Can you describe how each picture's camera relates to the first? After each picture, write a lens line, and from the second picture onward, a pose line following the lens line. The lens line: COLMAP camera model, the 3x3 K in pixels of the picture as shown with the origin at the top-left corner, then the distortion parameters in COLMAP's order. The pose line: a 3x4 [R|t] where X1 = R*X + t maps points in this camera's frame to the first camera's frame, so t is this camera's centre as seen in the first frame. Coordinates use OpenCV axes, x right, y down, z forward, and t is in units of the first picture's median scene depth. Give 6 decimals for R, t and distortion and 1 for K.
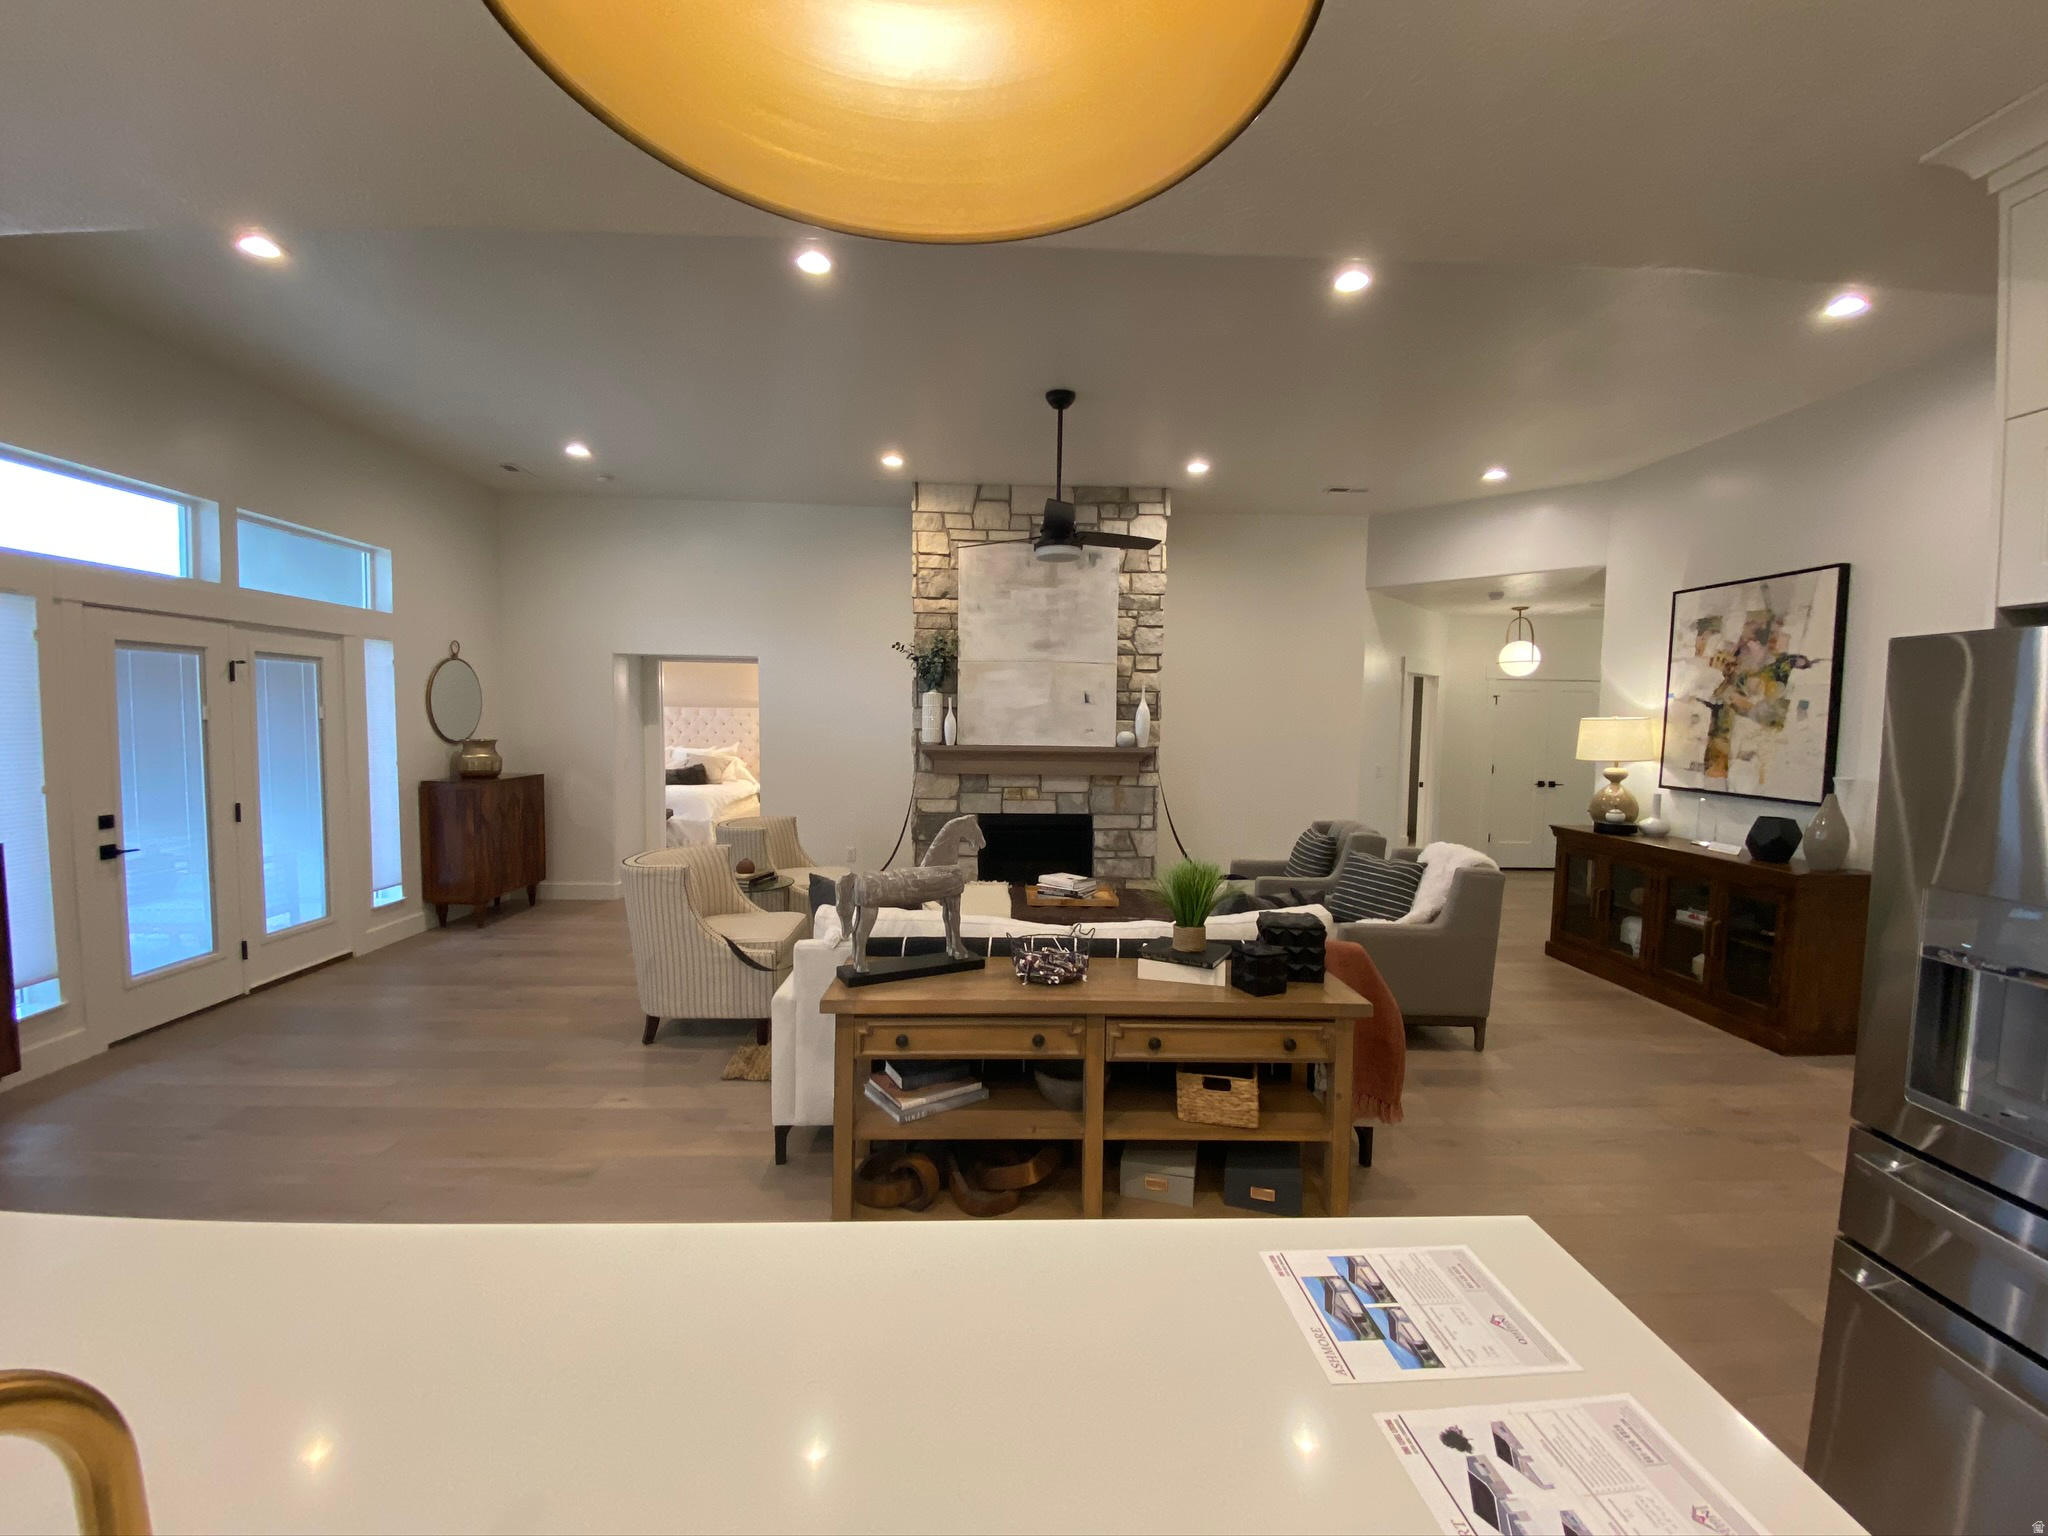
lens RADIAL K [[849.6, 0, 1024.0], [0, 849.6, 768.0], [0, 0, 1]] dist [-0.000176, -0.000168]
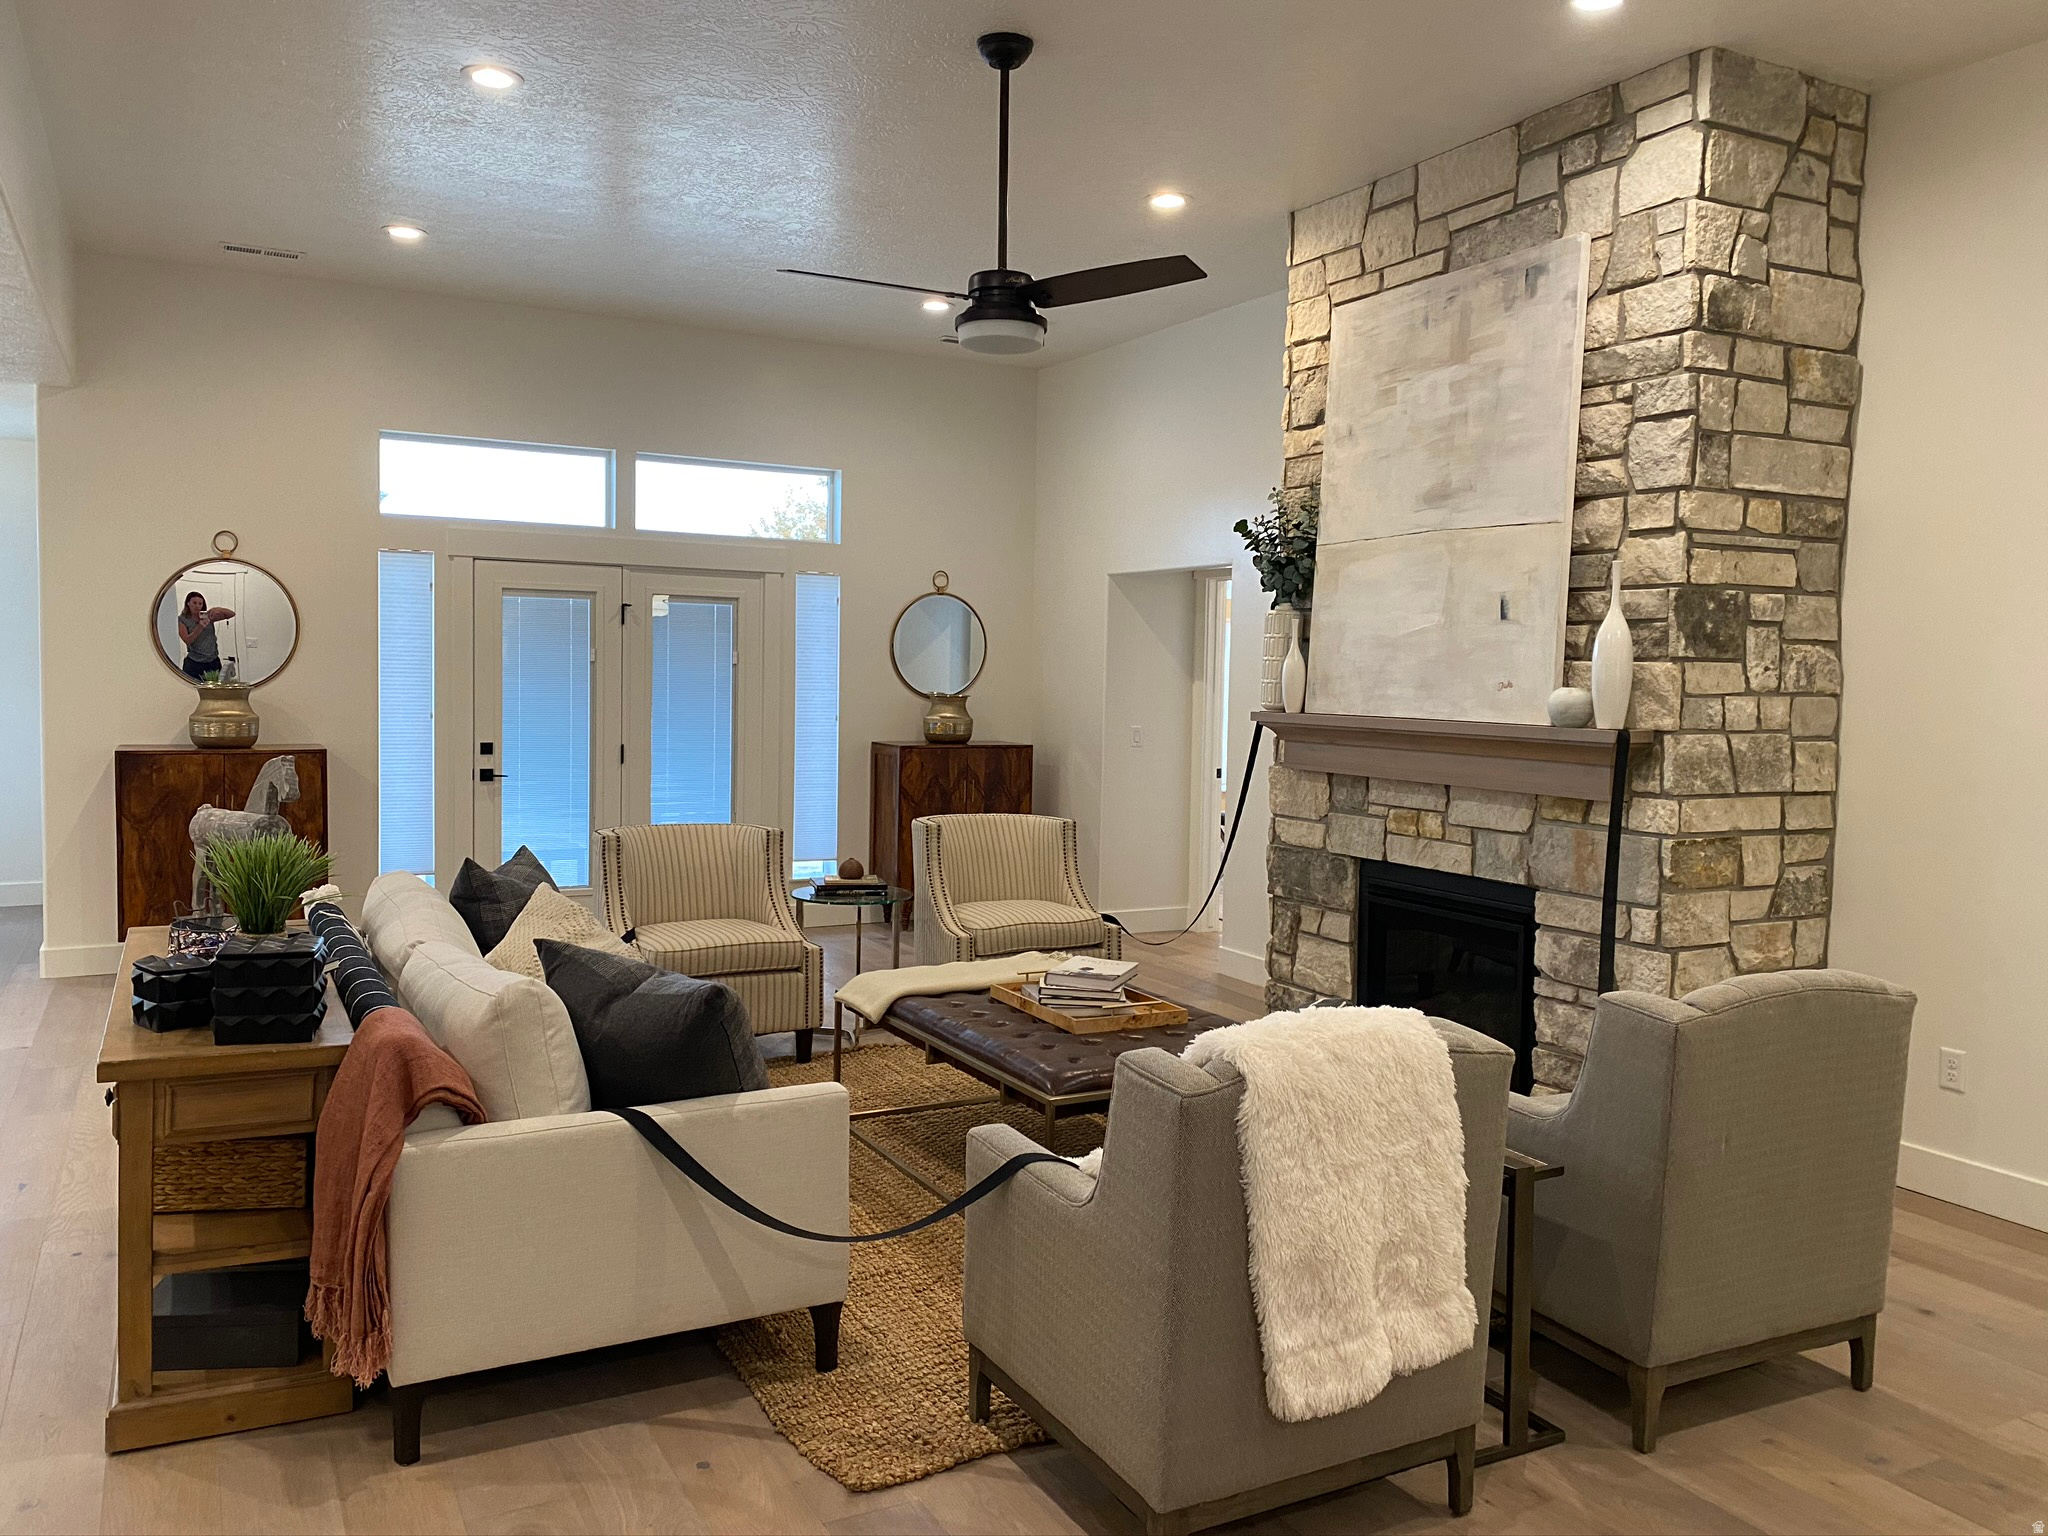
lens RADIAL K [[1540.2, 0, 1022.2], [0, 1540.2, 747.6], [0, 0, 1]] dist [0.006861, -0.110233]
pose [[0.436658, 0.038279, -0.898813, 0.660923], [-0.069714, 0.997530, 0.008615, -0.003129], [0.896922, 0.058898, 0.438248, 0.451127]]
